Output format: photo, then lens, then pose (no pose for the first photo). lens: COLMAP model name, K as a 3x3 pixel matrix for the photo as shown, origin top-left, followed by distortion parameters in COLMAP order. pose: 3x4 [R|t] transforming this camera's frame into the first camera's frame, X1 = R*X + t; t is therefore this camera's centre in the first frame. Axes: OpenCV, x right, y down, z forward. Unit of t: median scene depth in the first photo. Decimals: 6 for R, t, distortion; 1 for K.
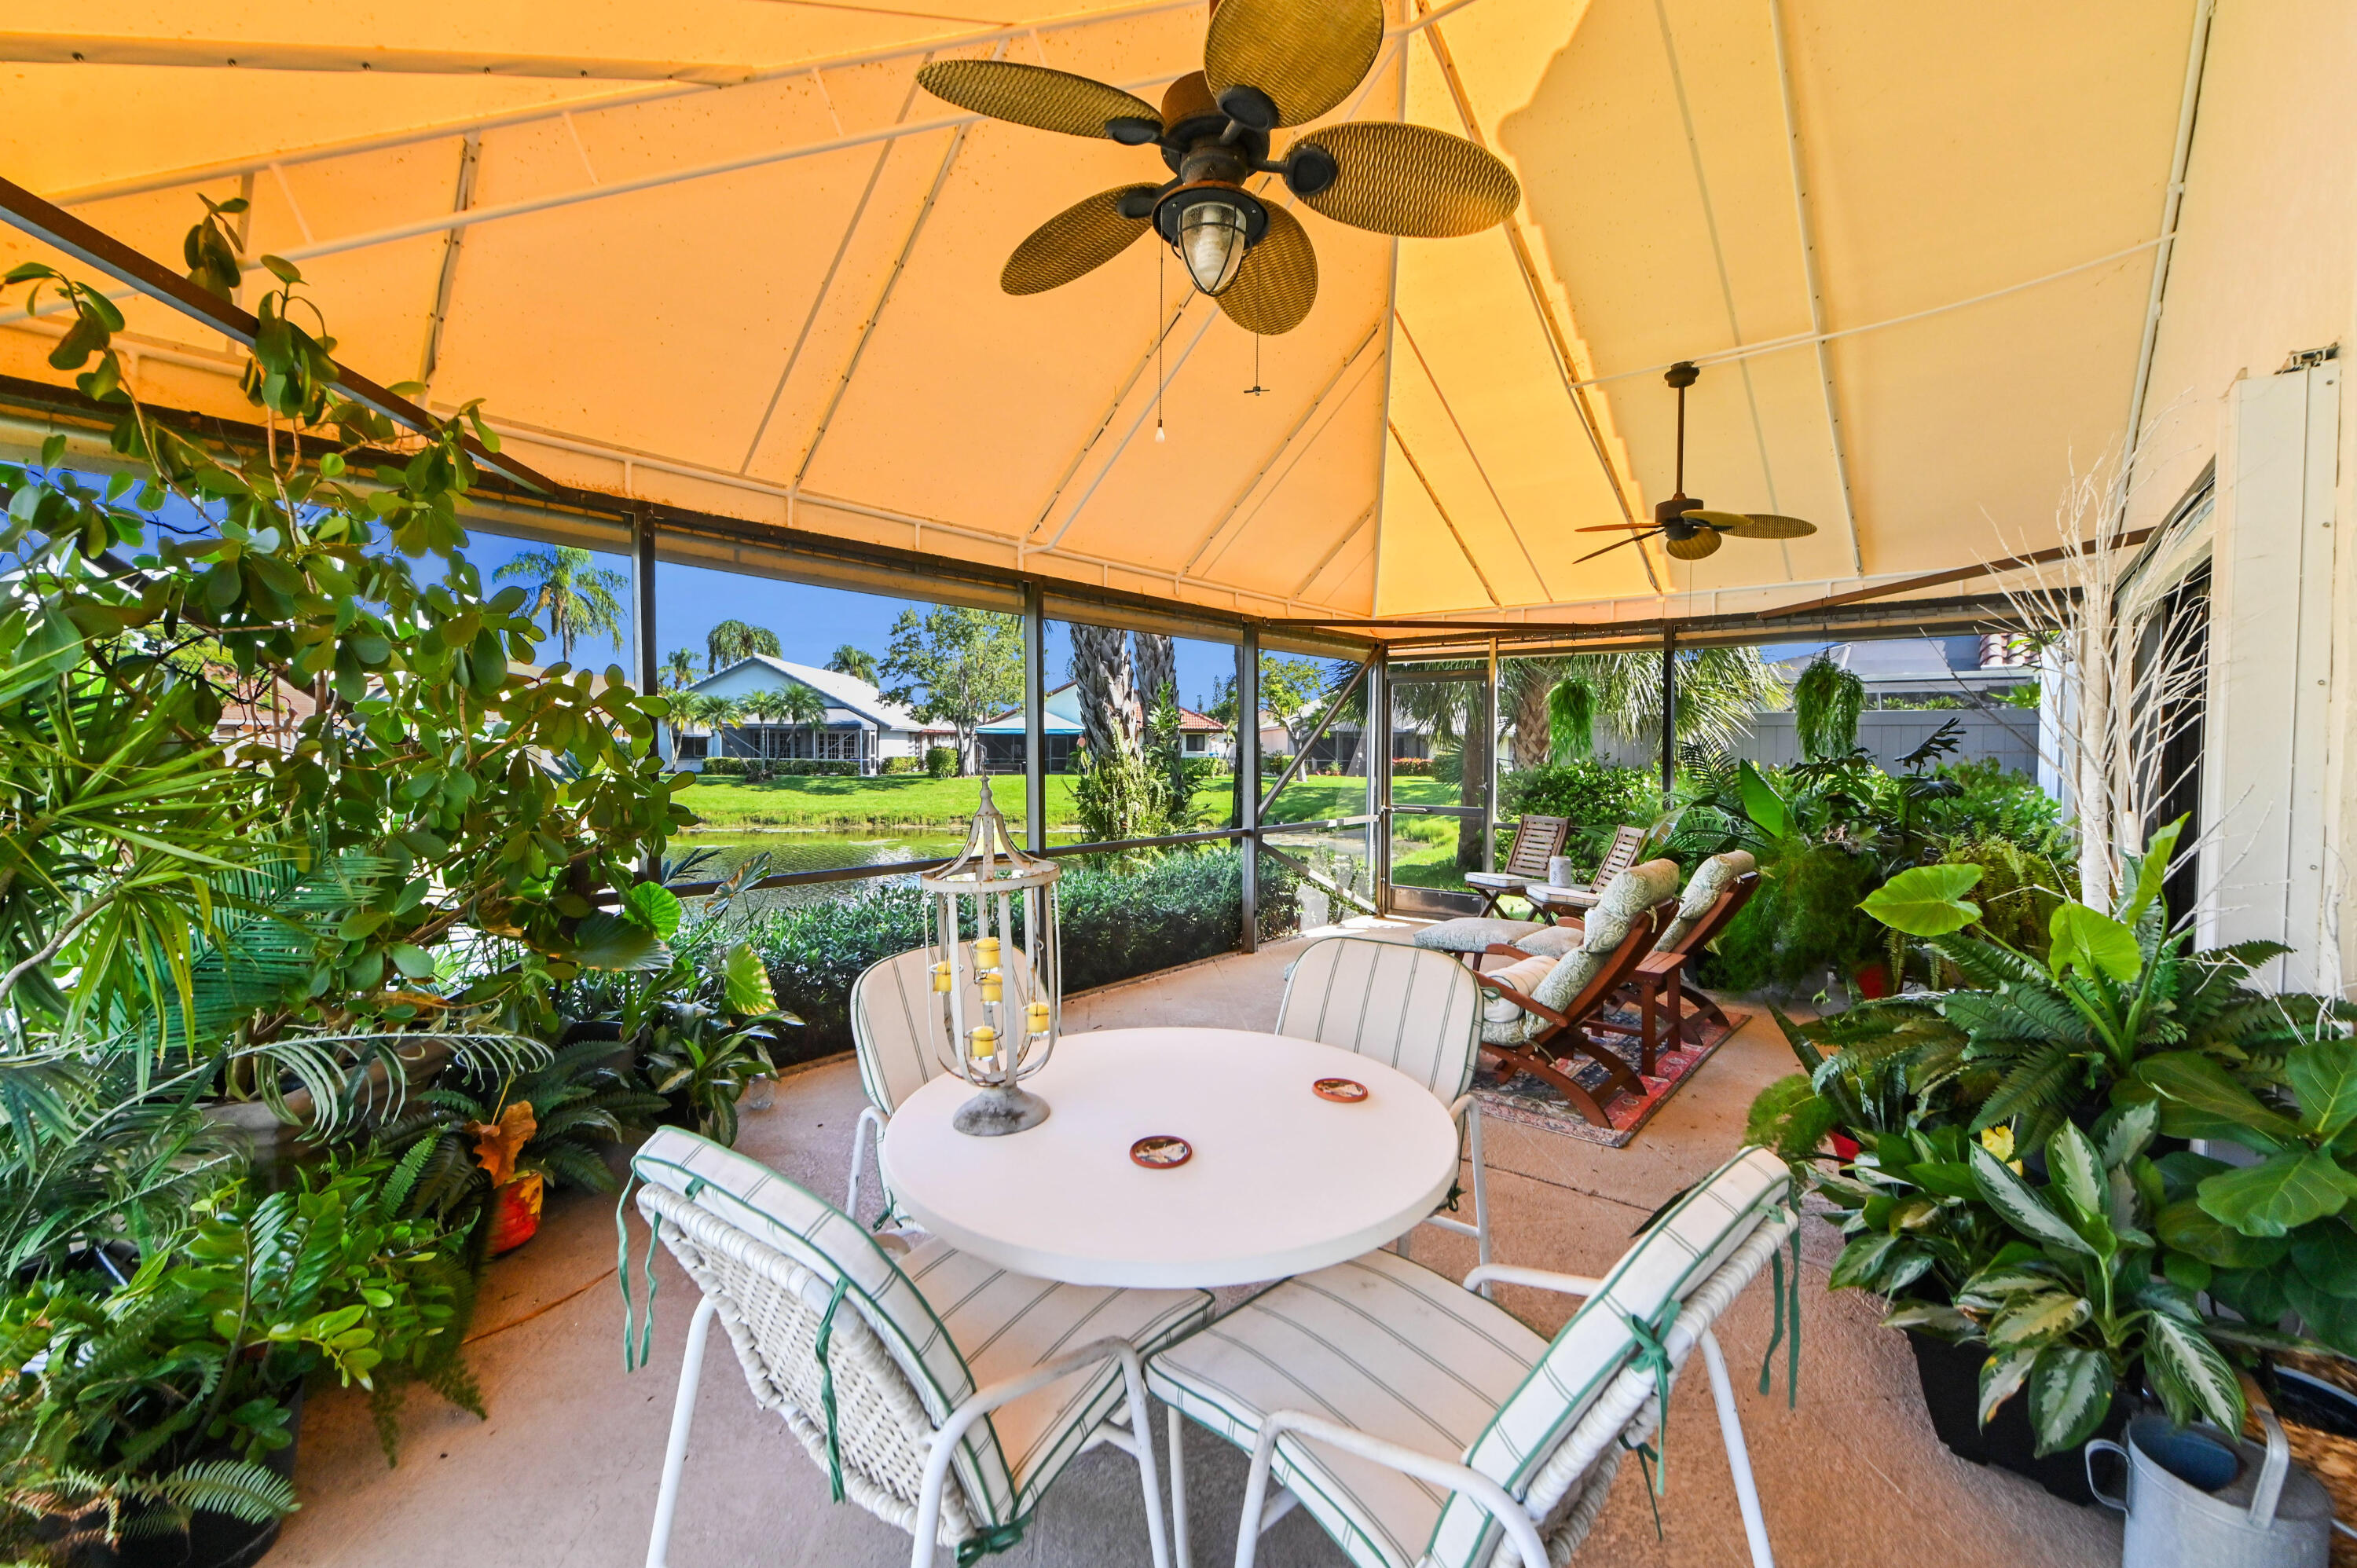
lens RADIAL K [[945.1, 0, 1183.8], [0, 945.1, 784.1], [0, 0, 1]] dist [-0.009923, 0.000358]
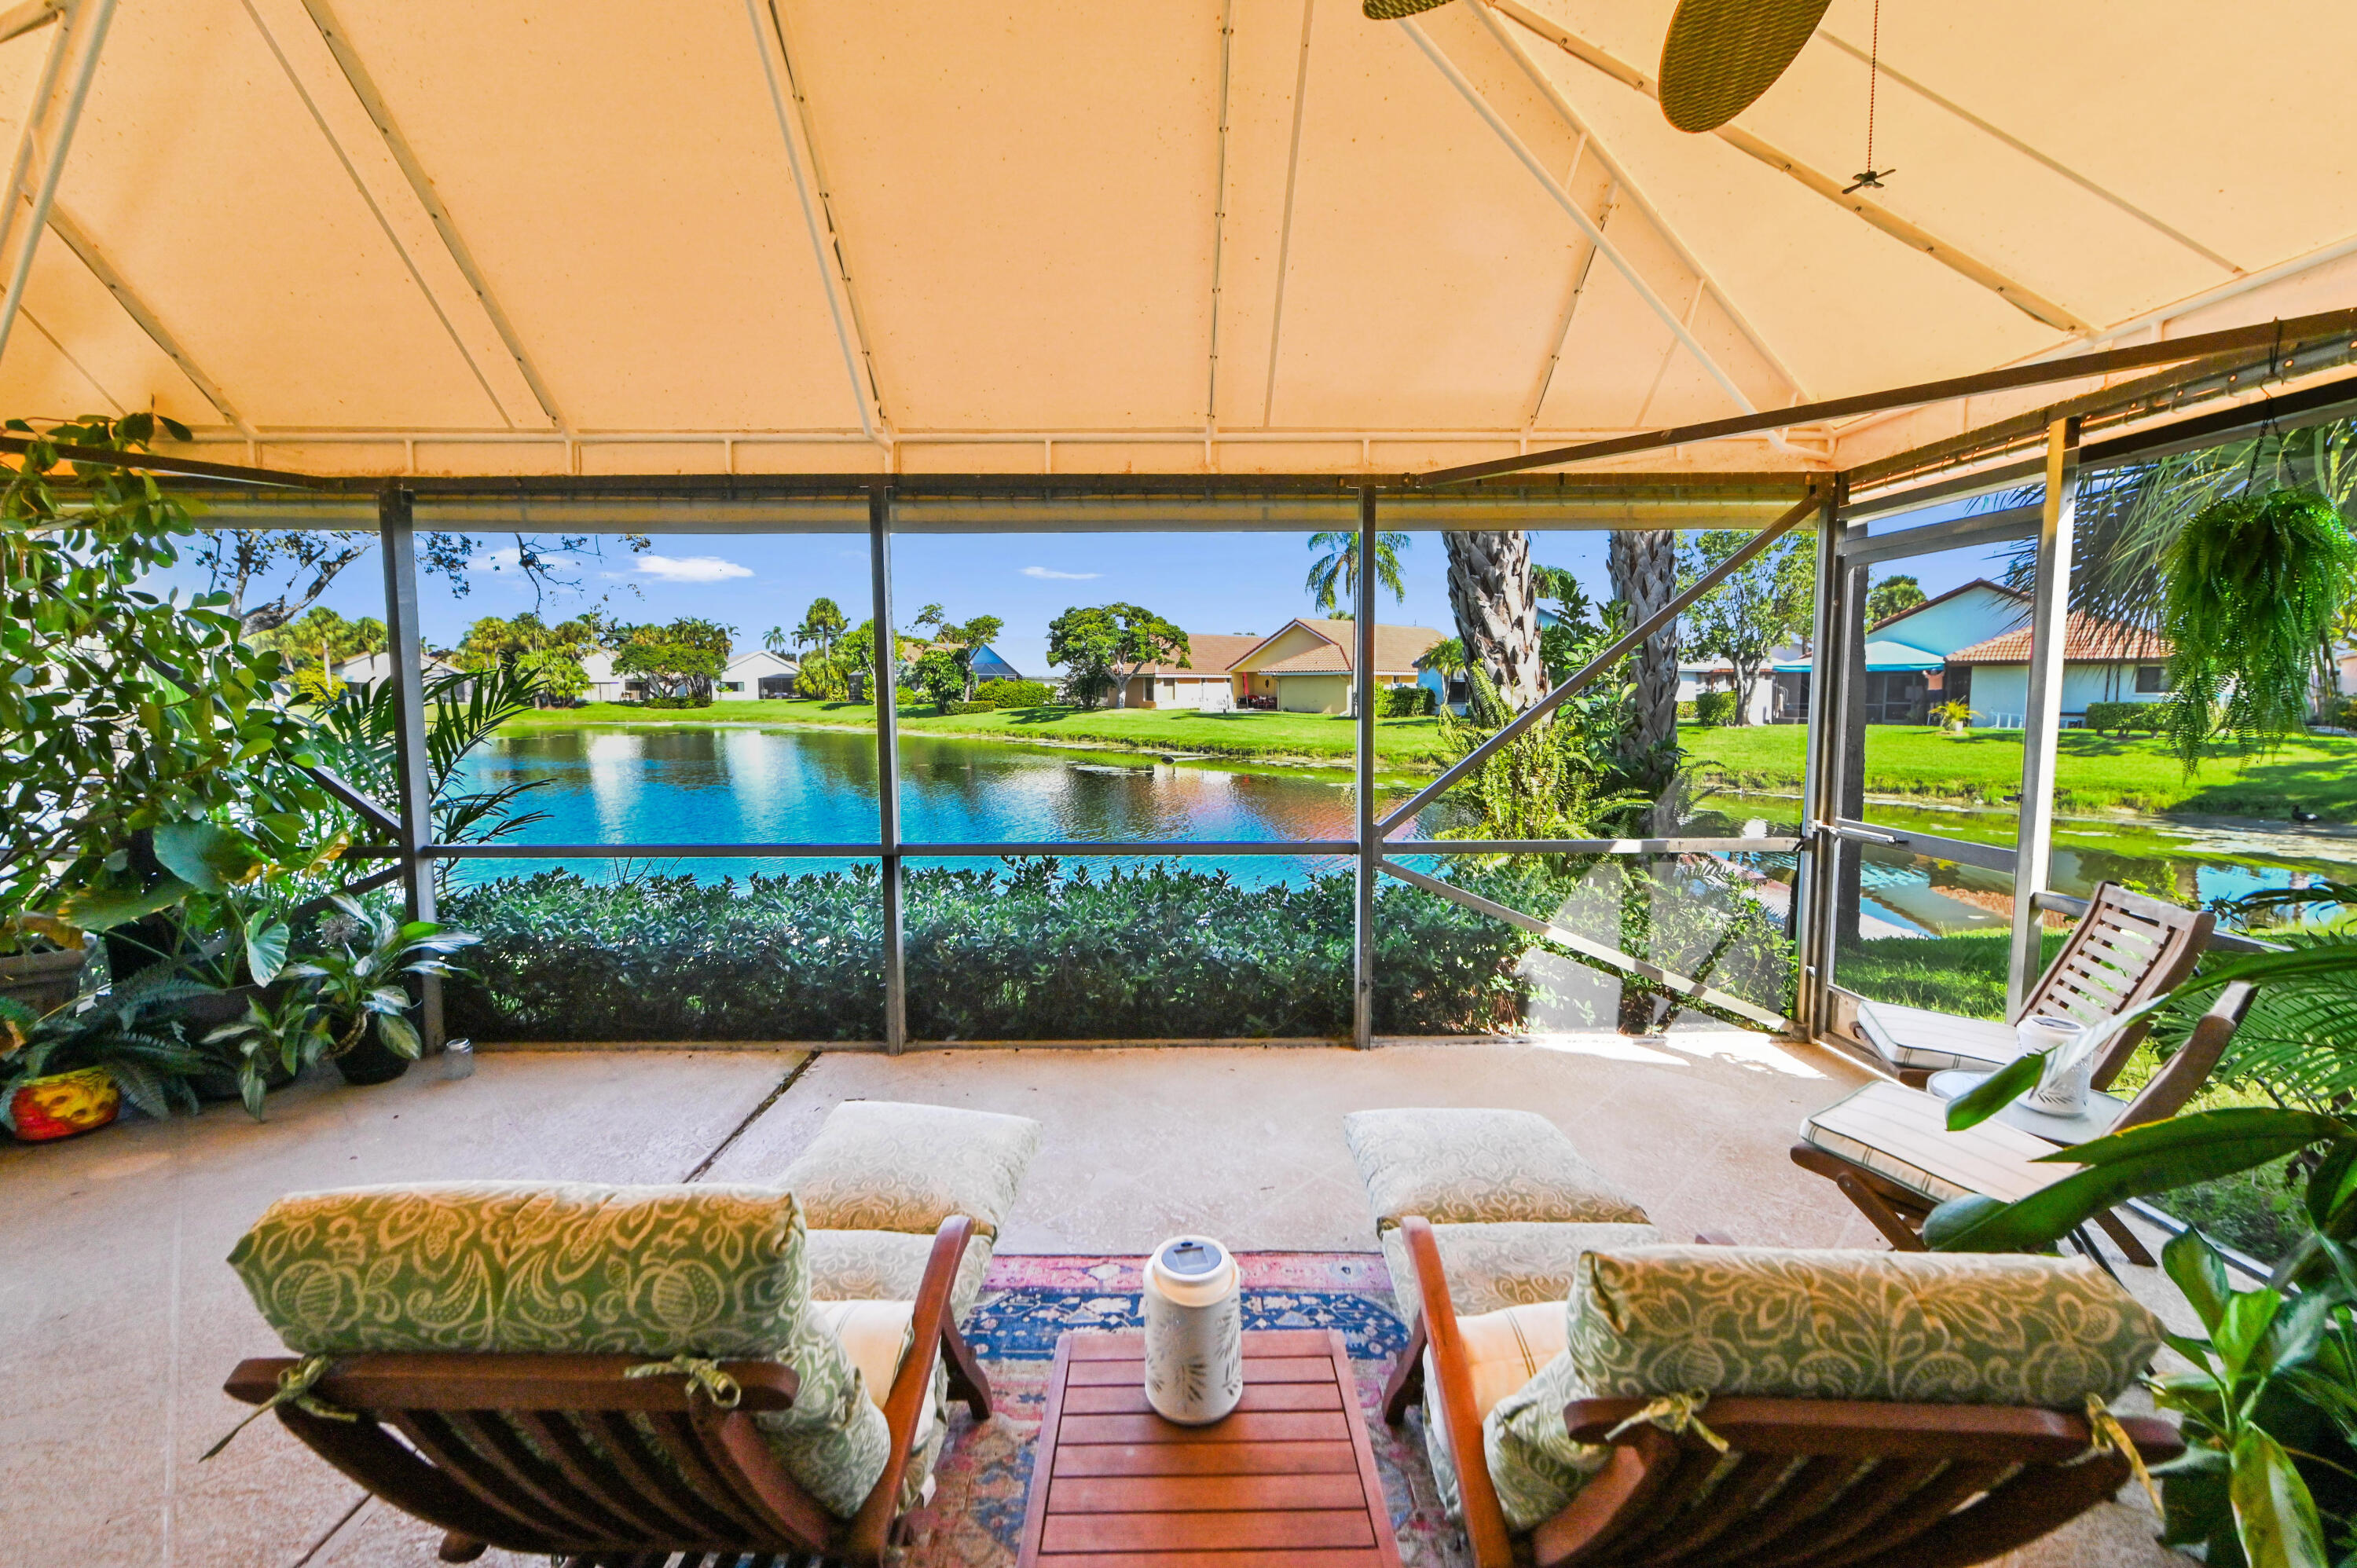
lens RADIAL K [[945.1, 0, 1177.0], [0, 945.1, 778.8], [0, 0, 1]] dist [-0.009923, 0.000358]
pose [[0.655020, 0.063272, -0.752958, 0.304172], [-0.021480, 0.997644, 0.065147, -0.019807], [0.755306, -0.026499, 0.654836, 0.367434]]
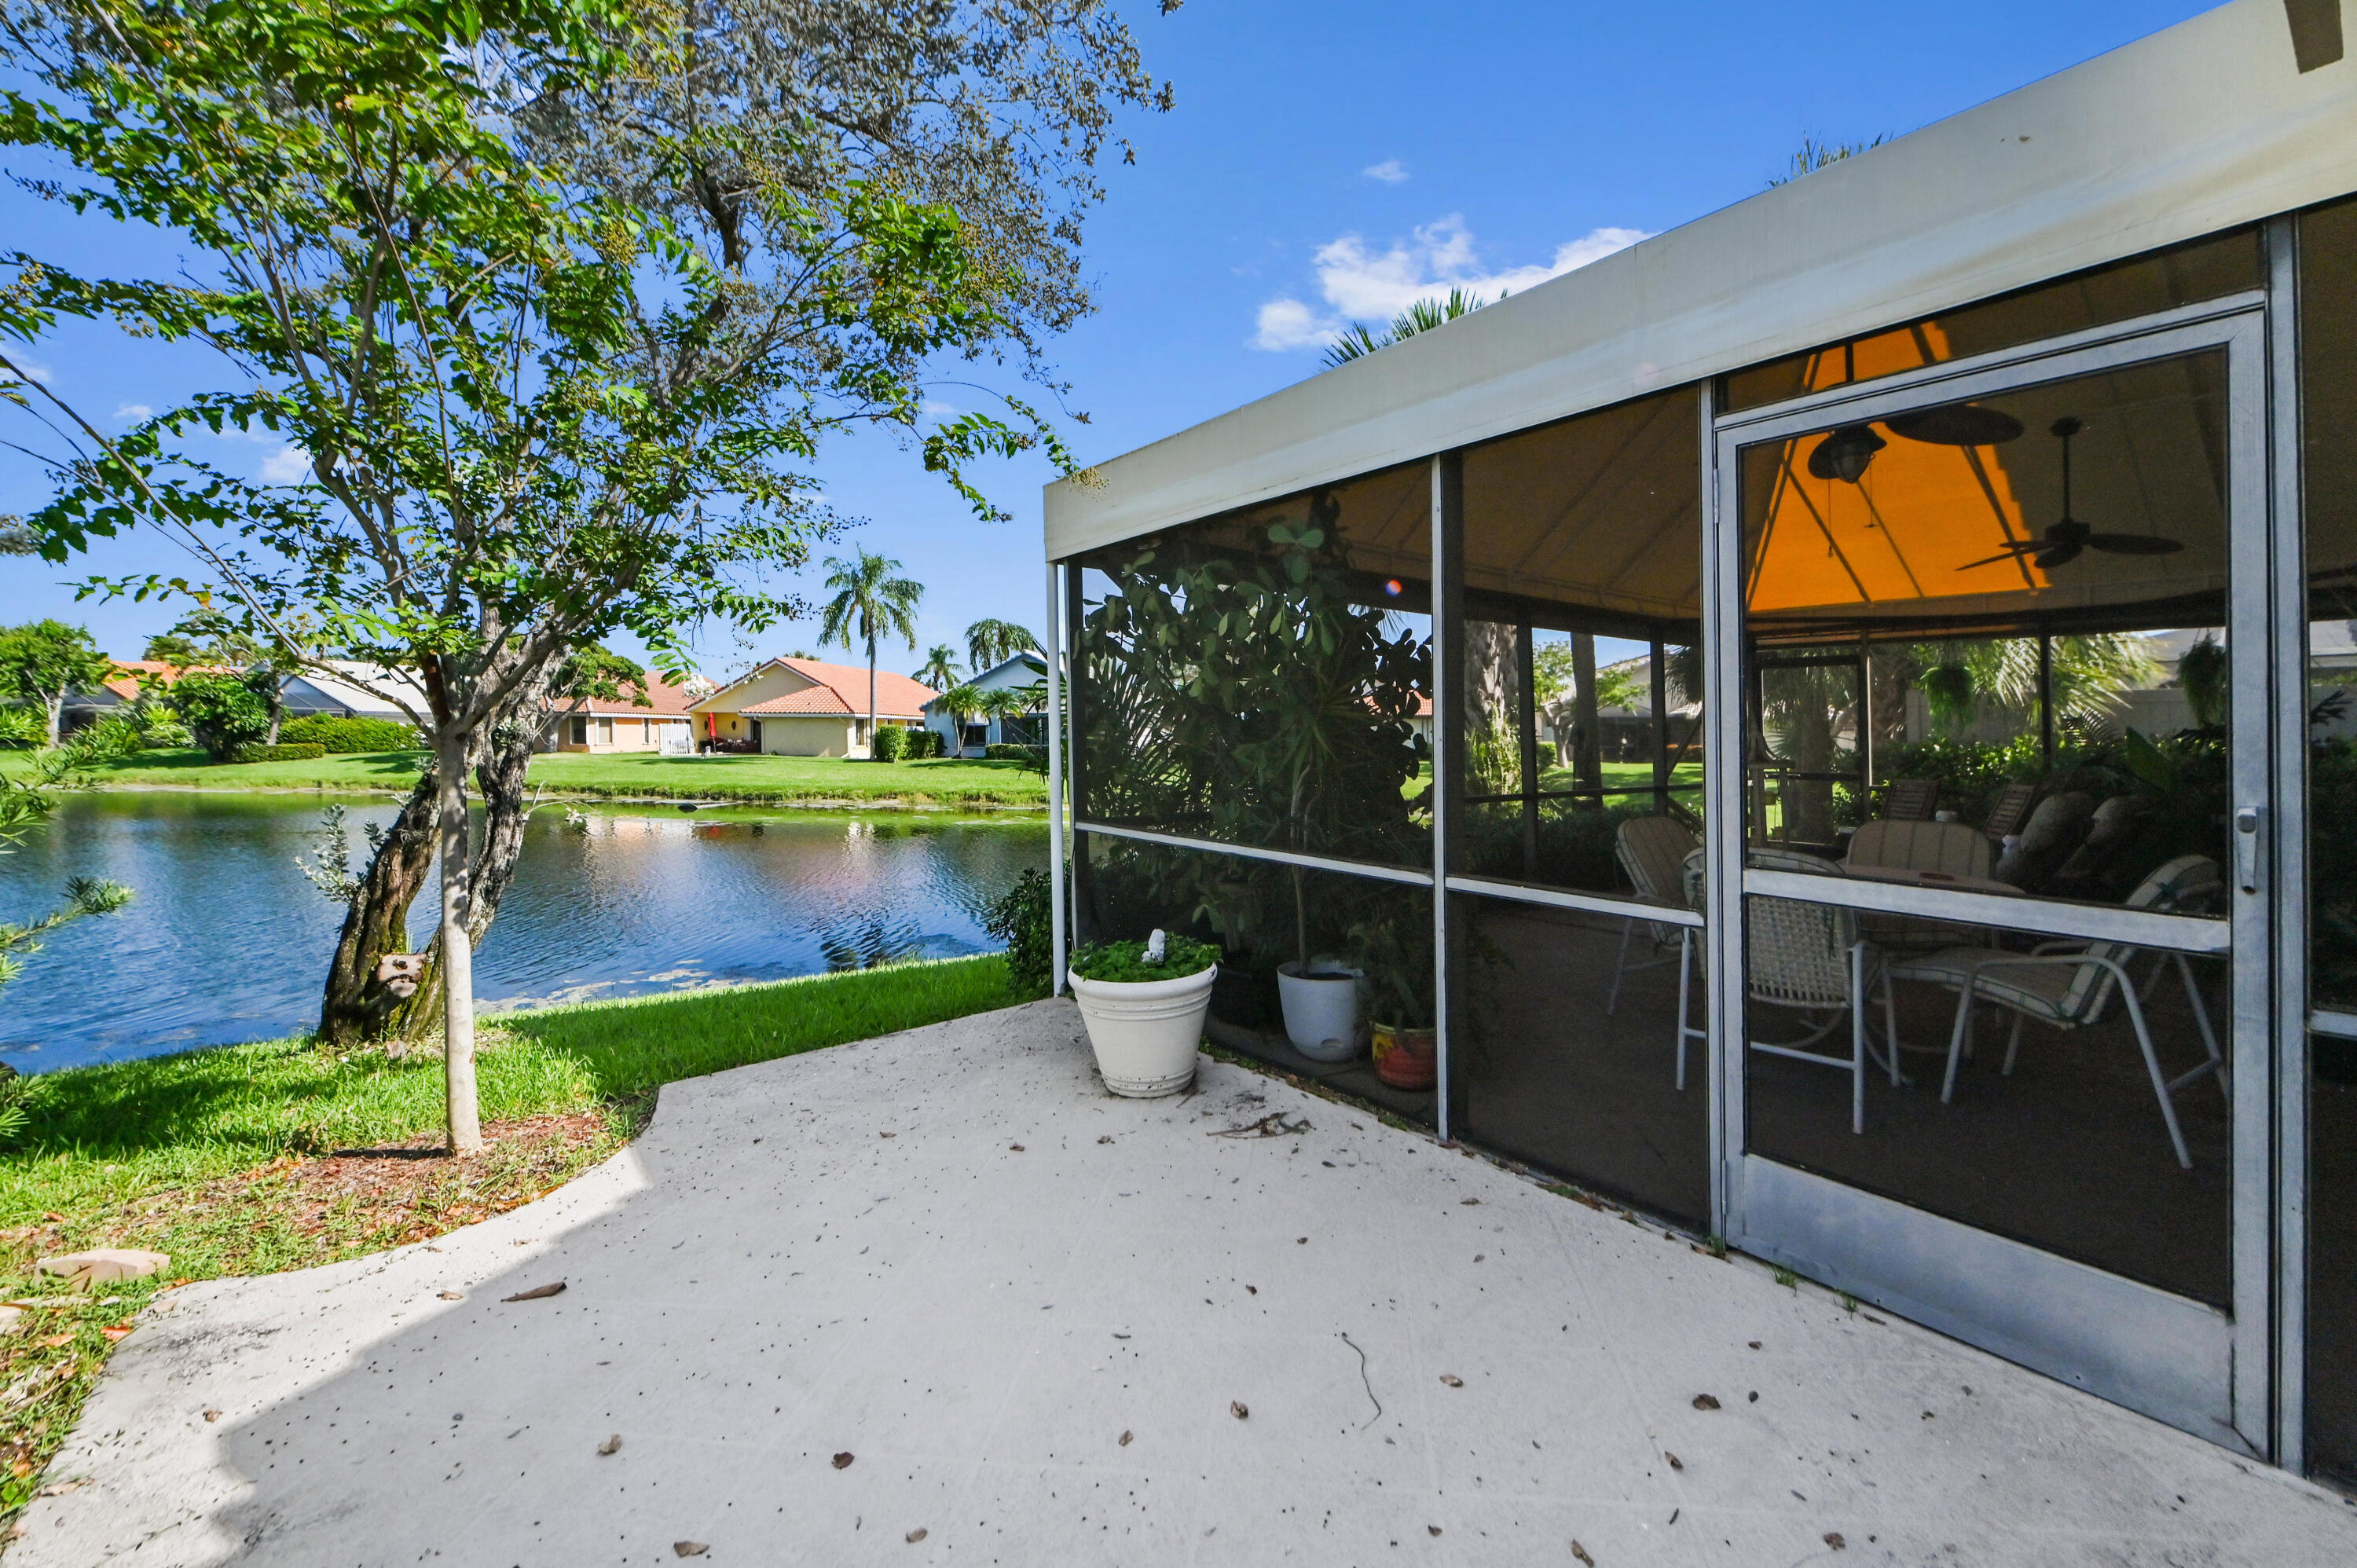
lens RADIAL K [[945.1, 0, 1204.1], [0, 945.1, 731.6], [0, 0, 1]] dist [-0.009923, 0.000358]
pose [[0.976598, -0.002703, -0.215055, -0.165214], [-0.006598, 0.999074, -0.042521, 0.020736], [0.214971, 0.042945, 0.975676, -0.229040]]
